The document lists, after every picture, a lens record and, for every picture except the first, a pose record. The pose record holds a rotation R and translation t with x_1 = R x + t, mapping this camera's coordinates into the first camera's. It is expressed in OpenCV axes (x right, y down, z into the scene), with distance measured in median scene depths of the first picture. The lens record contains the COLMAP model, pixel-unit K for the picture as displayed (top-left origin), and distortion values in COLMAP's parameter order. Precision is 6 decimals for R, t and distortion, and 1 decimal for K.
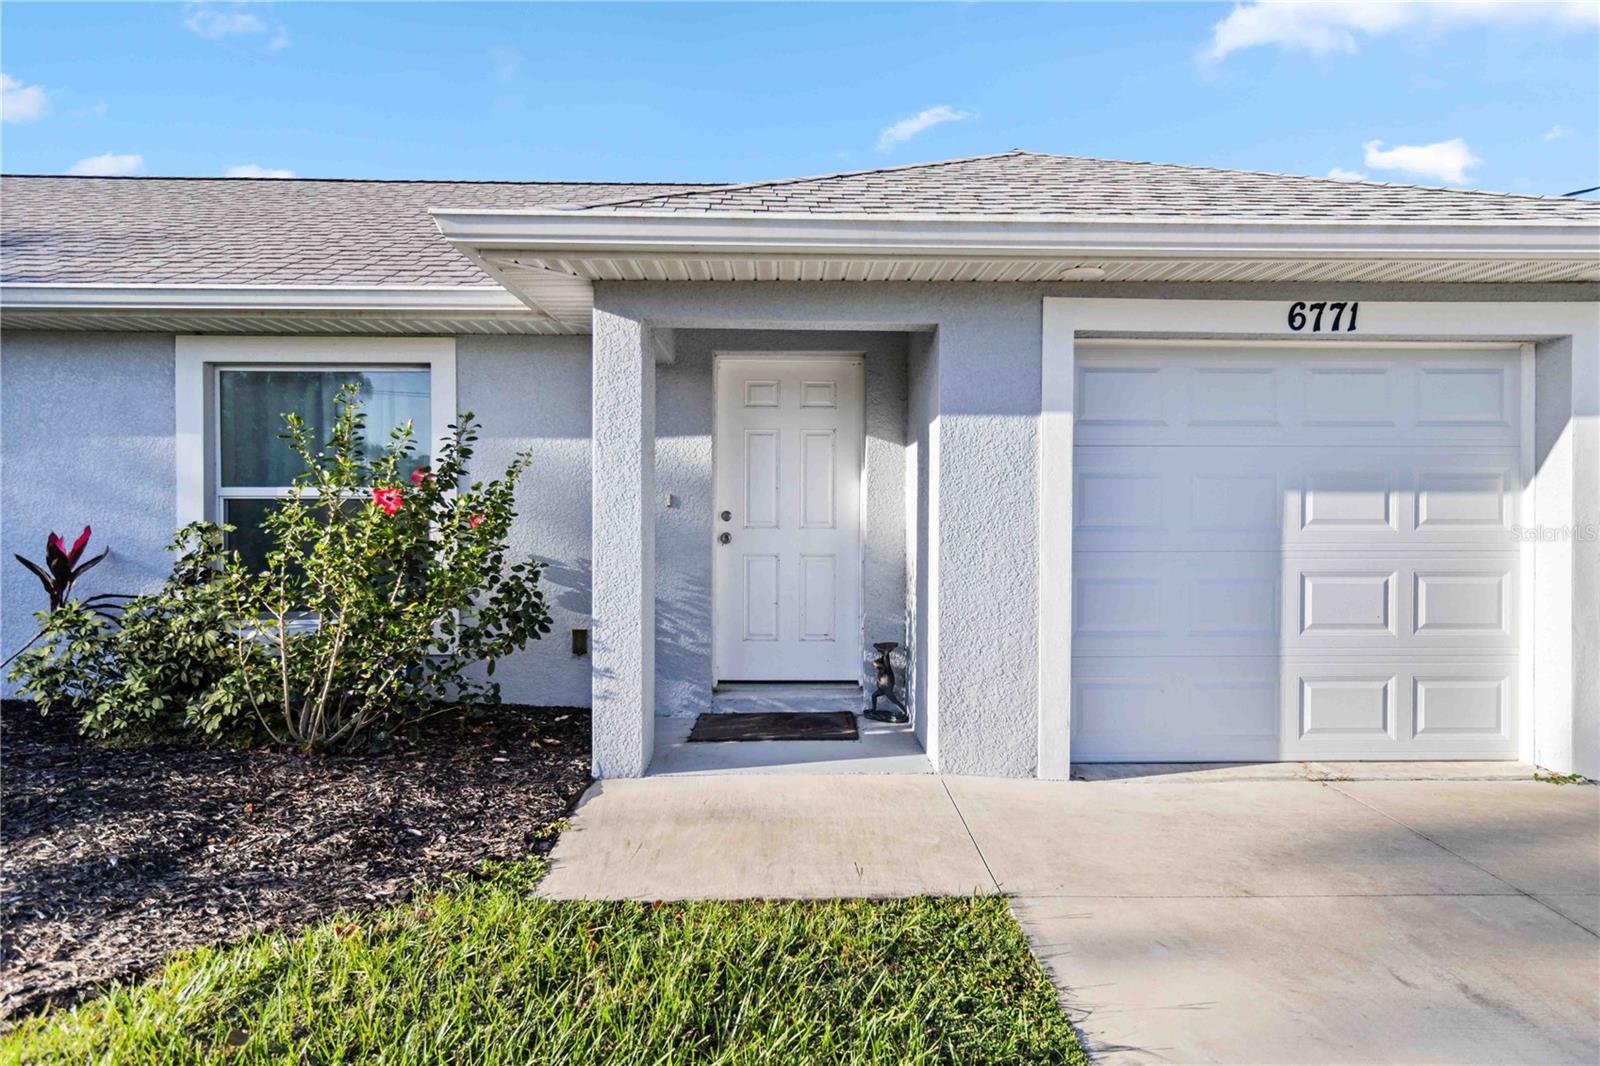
lens RADIAL K [[922.0, 0, 819.0], [0, 922.0, 528.1], [0, 0, 1]] dist [0.017922, 0.000697]
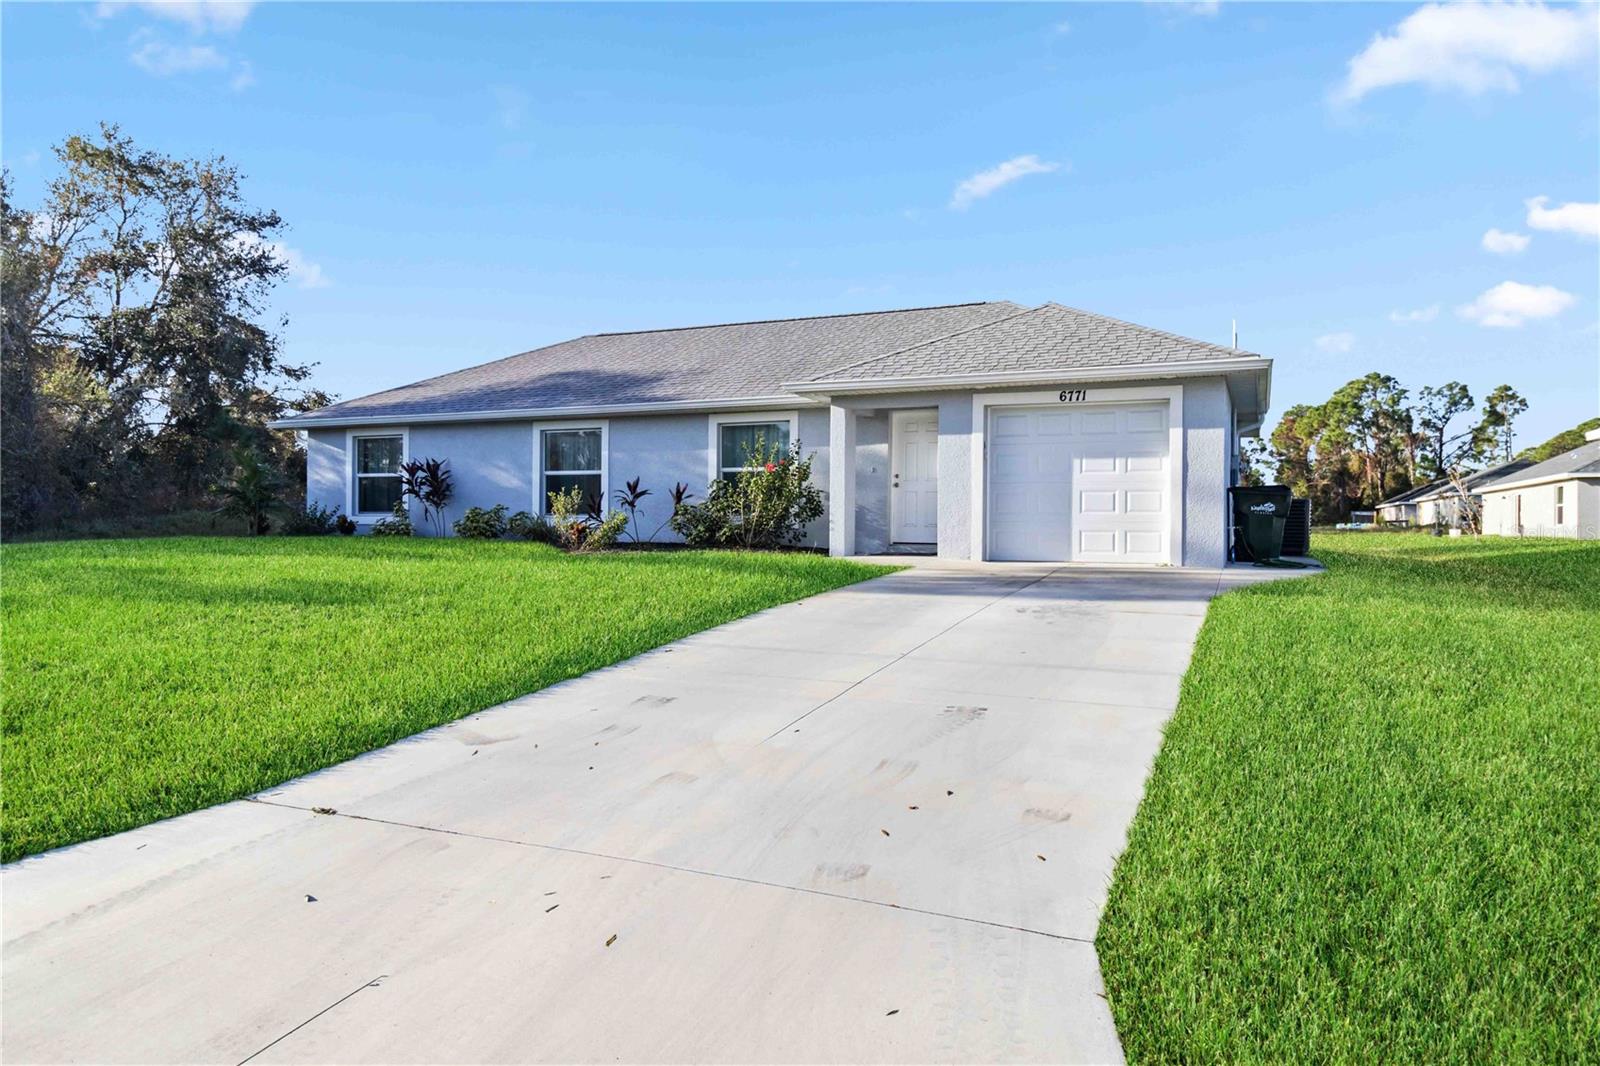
lens RADIAL K [[1037.4, 0, 800.0], [0, 1037.4, 533.0], [0, 0, 1]] dist [-0.000136, -0.000147]
pose [[0.904874, 0.007473, -0.425614, 1.048257], [-0.010681, 0.999930, -0.005150, 0.193071], [0.425546, 0.009206, 0.904890, -2.005225]]
